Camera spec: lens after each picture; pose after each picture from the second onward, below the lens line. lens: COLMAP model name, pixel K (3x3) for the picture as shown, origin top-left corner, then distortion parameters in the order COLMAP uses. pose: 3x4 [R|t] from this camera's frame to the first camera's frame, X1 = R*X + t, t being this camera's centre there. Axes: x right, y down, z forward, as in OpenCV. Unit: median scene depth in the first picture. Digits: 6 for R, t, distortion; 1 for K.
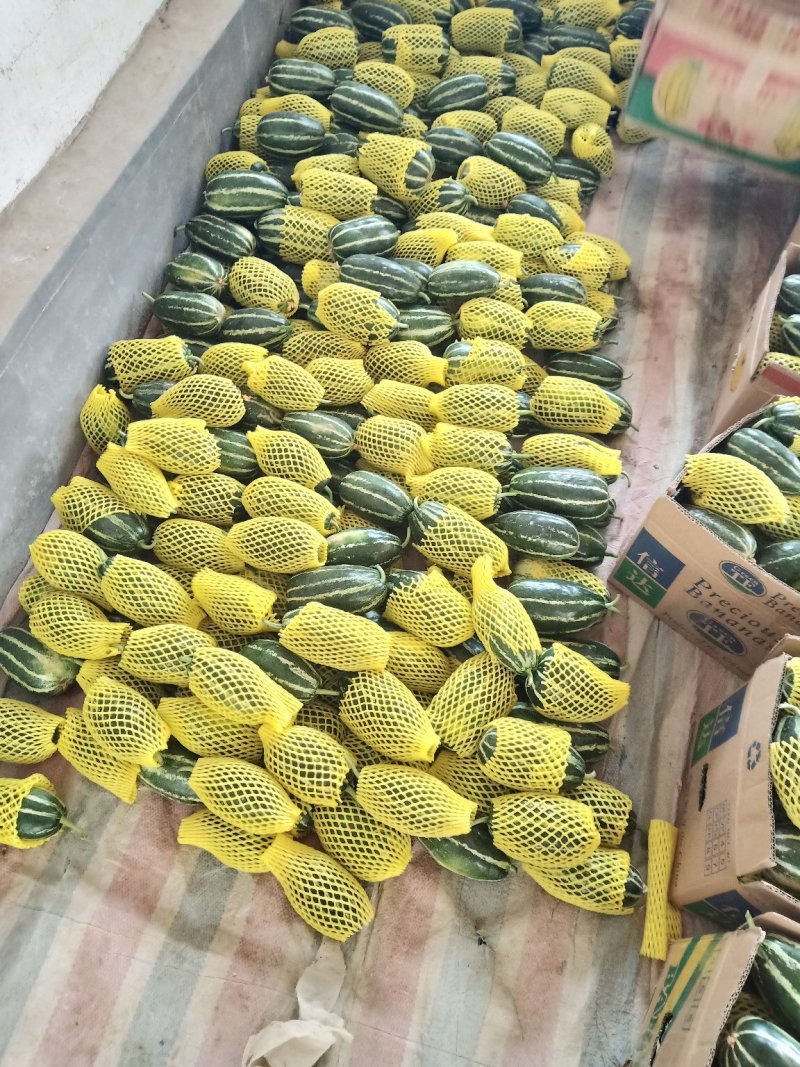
lens RADIAL K [[865.6, 0, 400.0], [0, 865.6, 533.5], [0, 0, 1]] dist [0.064153, -0.107462]
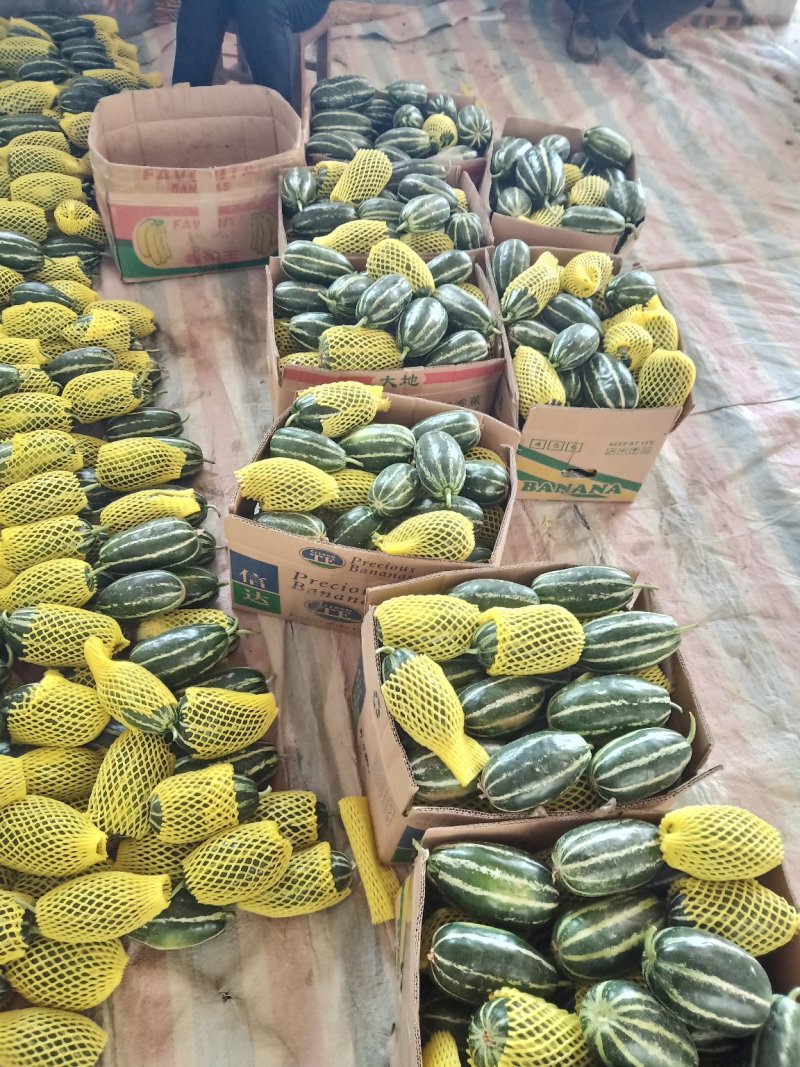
lens RADIAL K [[865.6, 0, 400.0], [0, 865.6, 533.5], [0, 0, 1]] dist [0.064153, -0.107462]
pose [[0.866576, -0.383857, 0.318904, 0.137910], [0.400781, 0.916073, 0.013591, 0.045566], [-0.297356, 0.116033, 0.947690, -0.055080]]
